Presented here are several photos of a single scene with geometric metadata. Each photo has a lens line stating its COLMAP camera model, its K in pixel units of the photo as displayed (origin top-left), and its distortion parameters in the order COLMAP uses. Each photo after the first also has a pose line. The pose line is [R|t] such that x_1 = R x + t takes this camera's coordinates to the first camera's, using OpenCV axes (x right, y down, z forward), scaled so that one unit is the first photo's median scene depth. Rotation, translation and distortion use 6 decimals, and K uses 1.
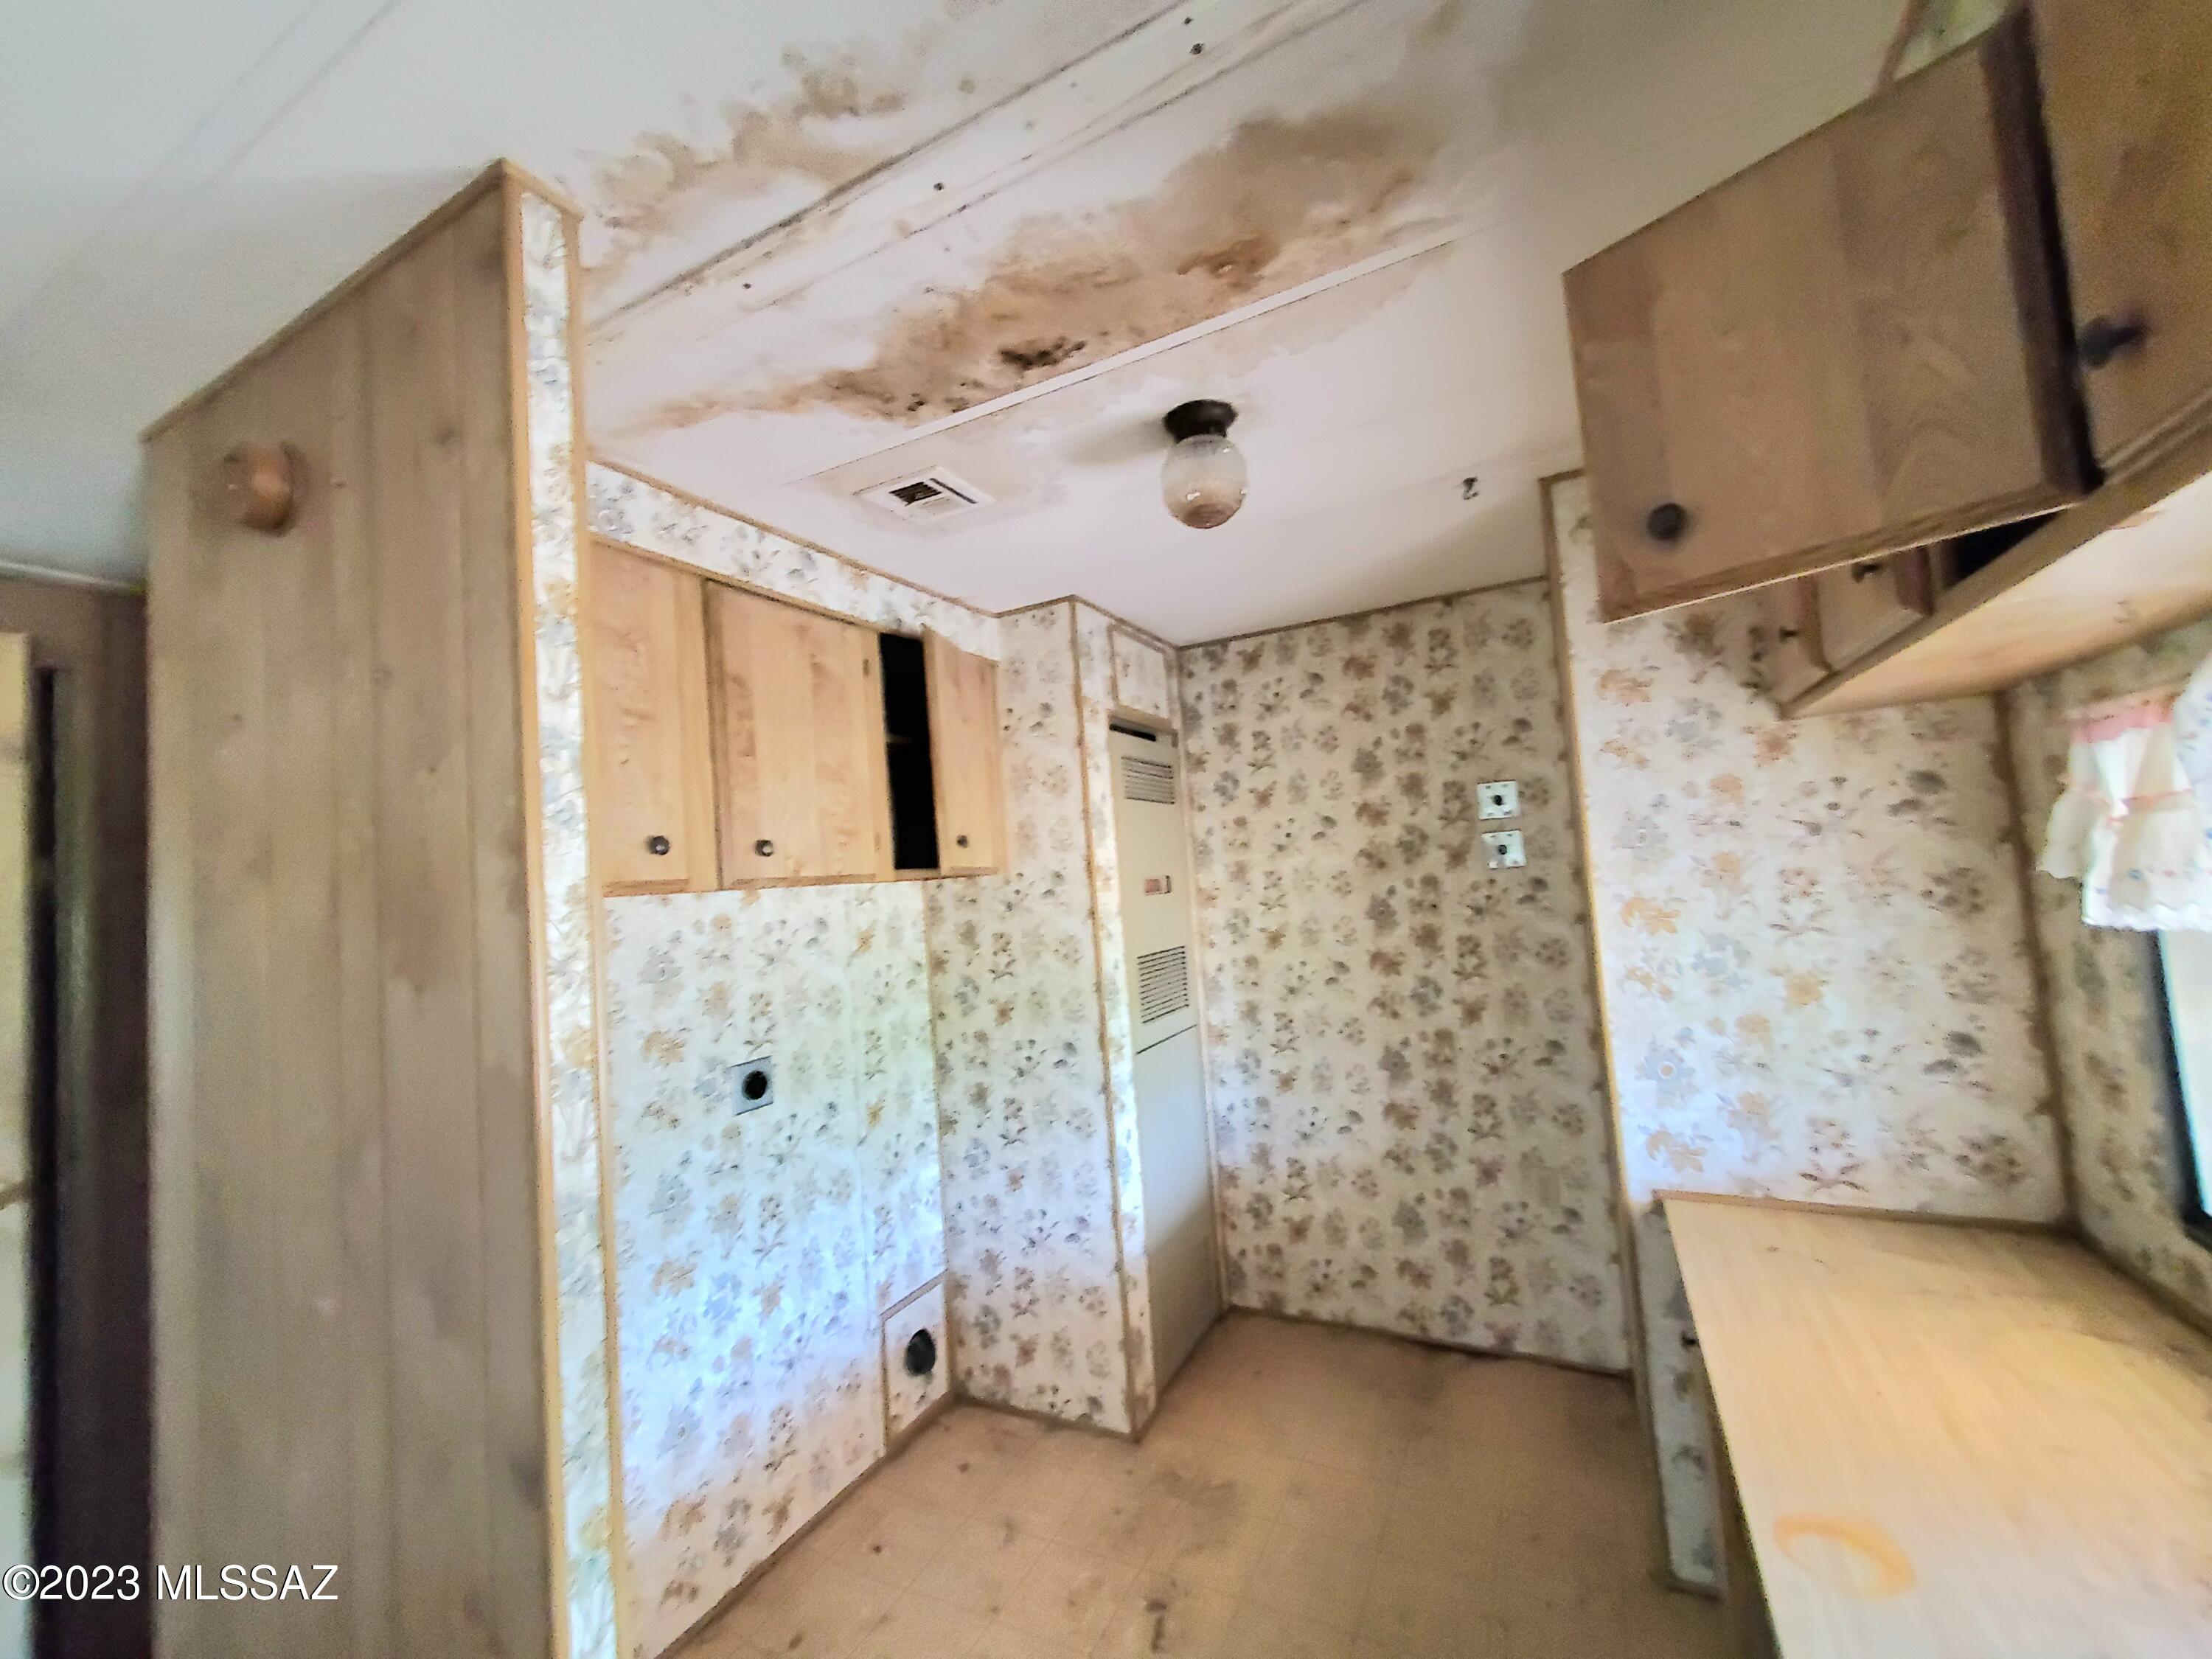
lens RADIAL K [[912.5, 0, 1093.6], [0, 912.5, 822.4], [0, 0, 1]] dist [0.002555, 0.000677]
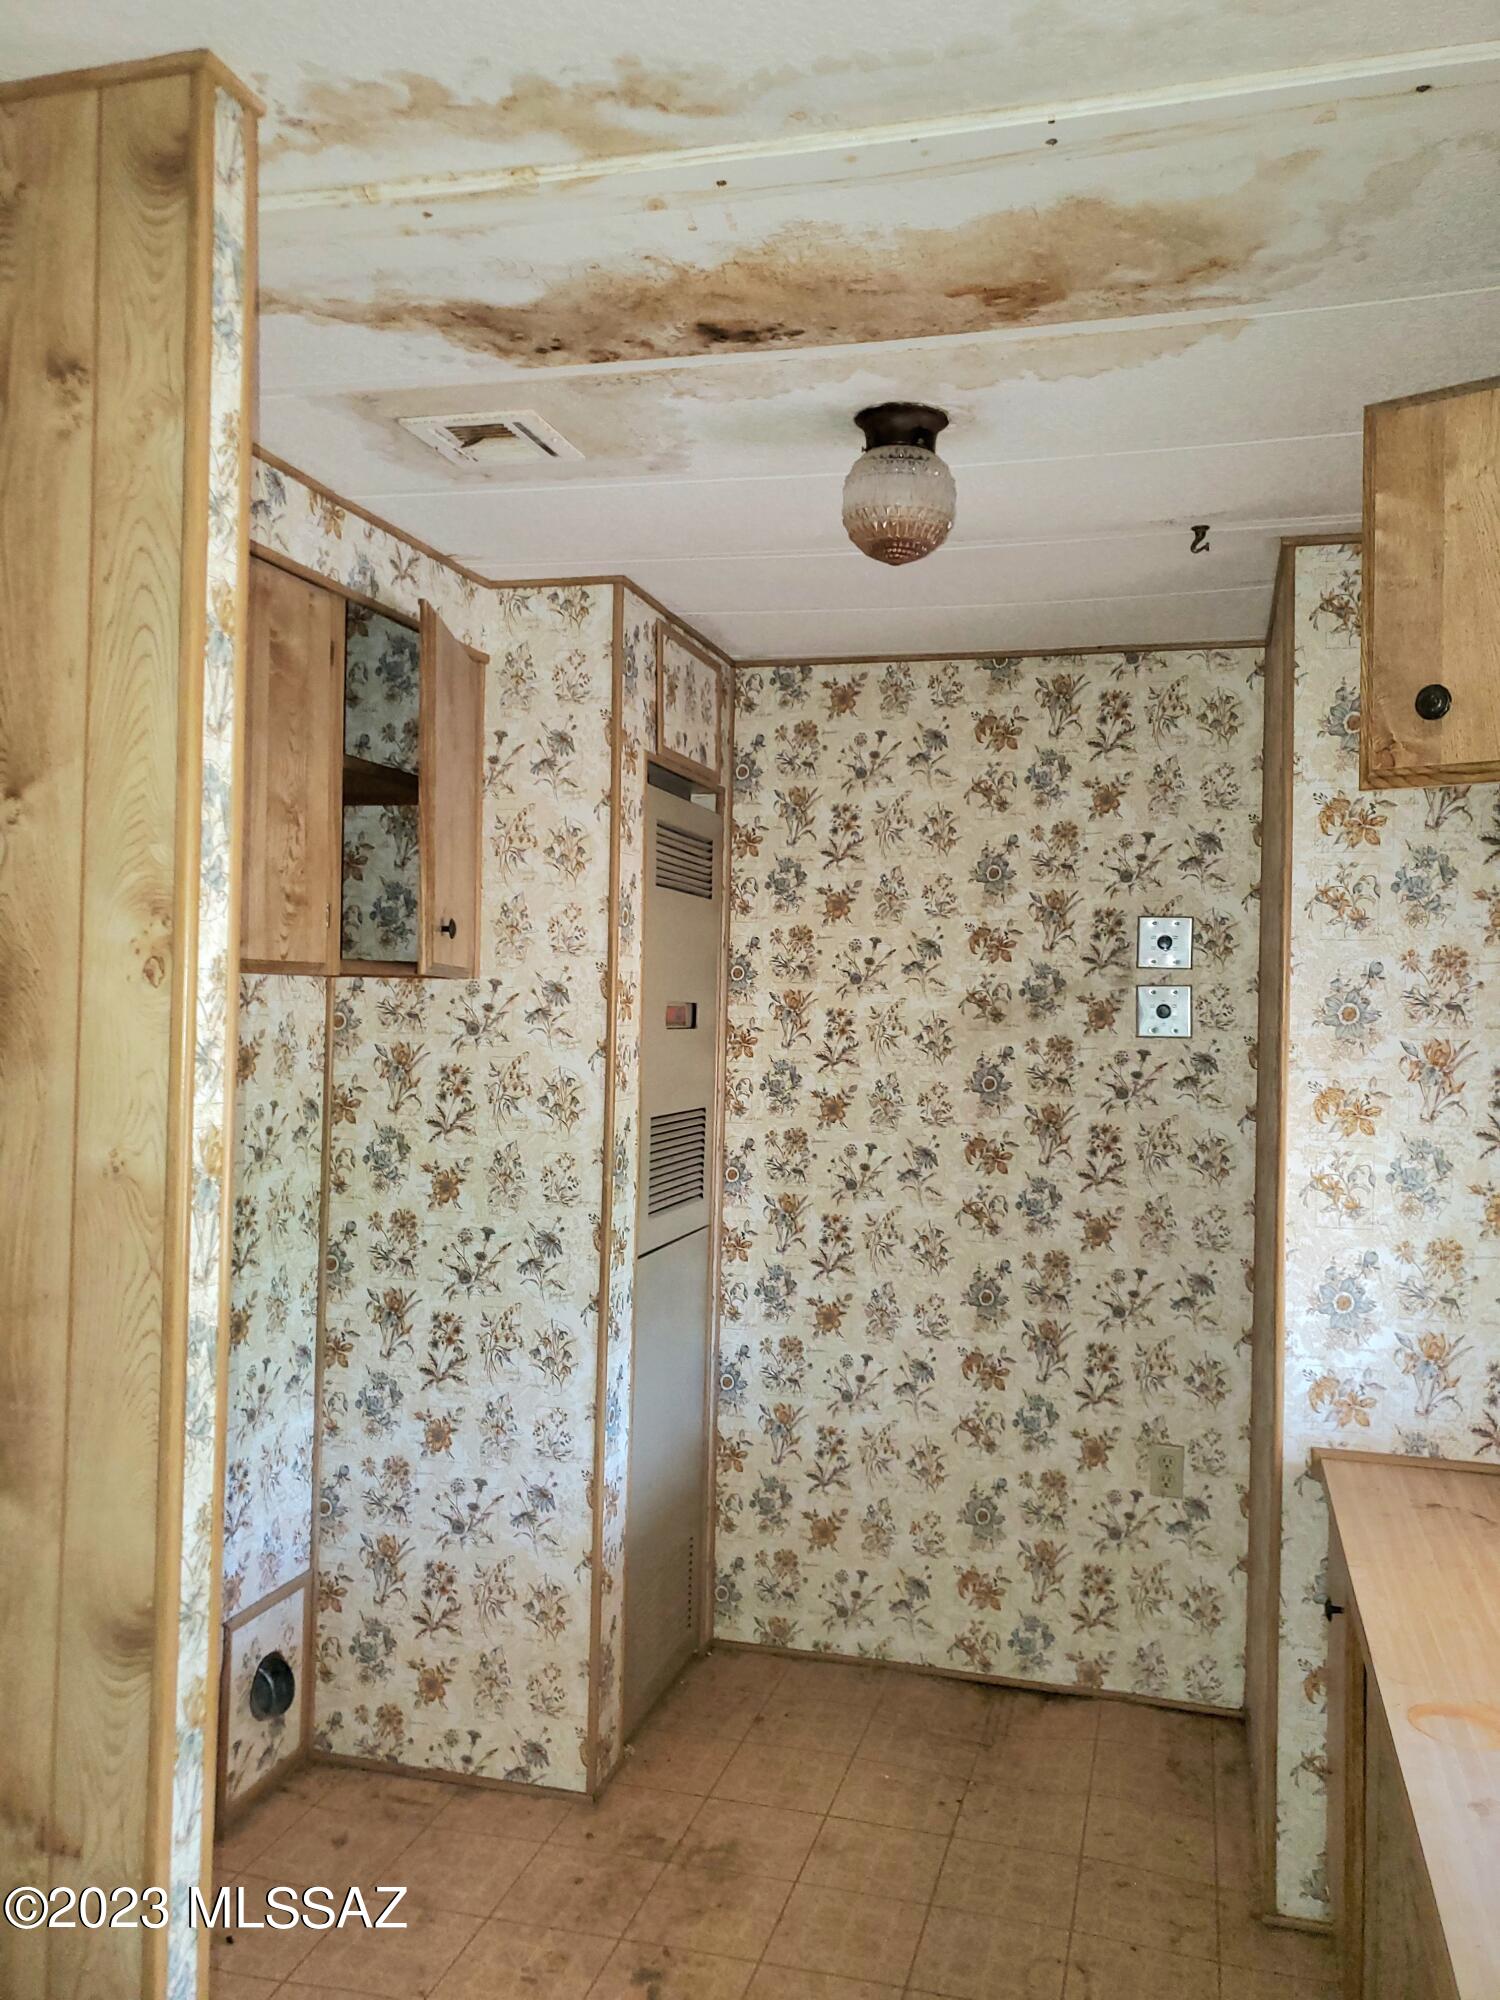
lens RADIAL K [[1629.0, 0, 750.8], [0, 1629.0, 981.5], [0, 0, 1]] dist [0.040614, -0.053712]
pose [[0.973184, 0.095183, 0.209413, -0.148441], [-0.104697, 0.993895, 0.034797, -0.004712], [-0.204823, -0.055789, 0.977208, -0.204205]]
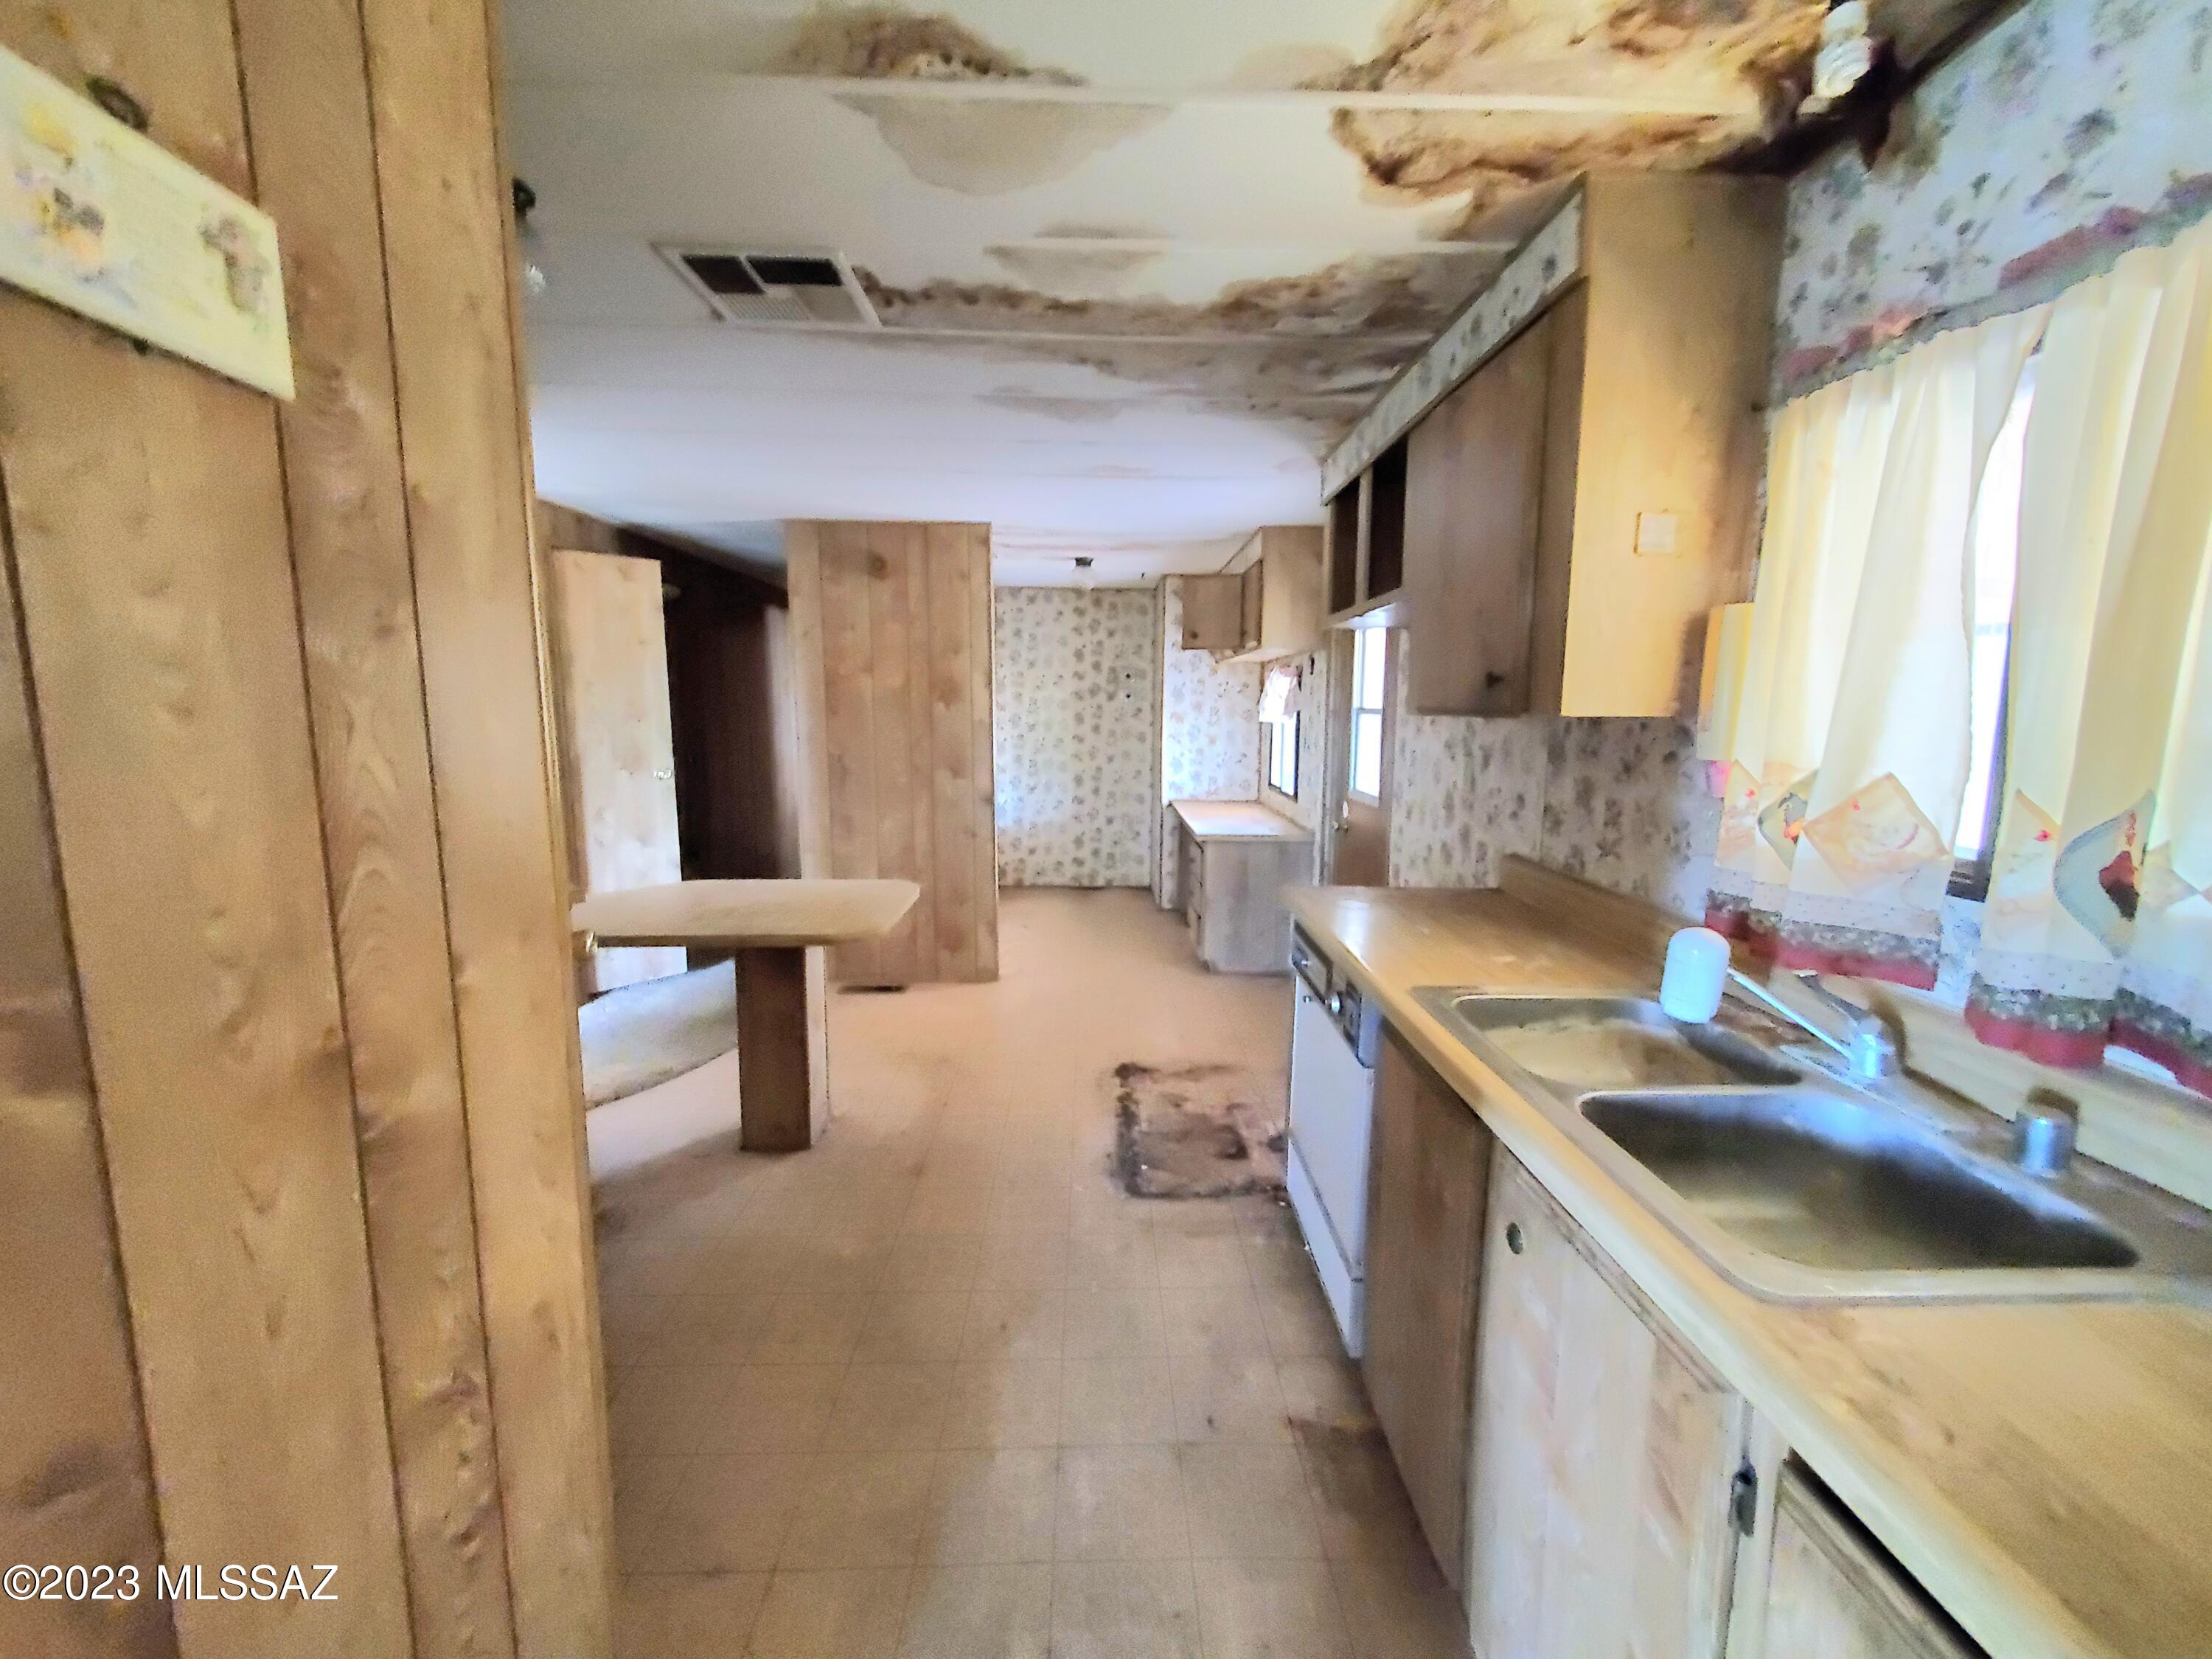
lens RADIAL K [[912.5, 0, 1107.2], [0, 912.5, 832.0], [0, 0, 1]] dist [0.002555, 0.000677]
pose [[0.876382, 0.009710, 0.481518, -0.853214], [-0.099426, 0.981907, 0.161159, -0.001179], [-0.471242, -0.189113, 0.861492, -1.281300]]
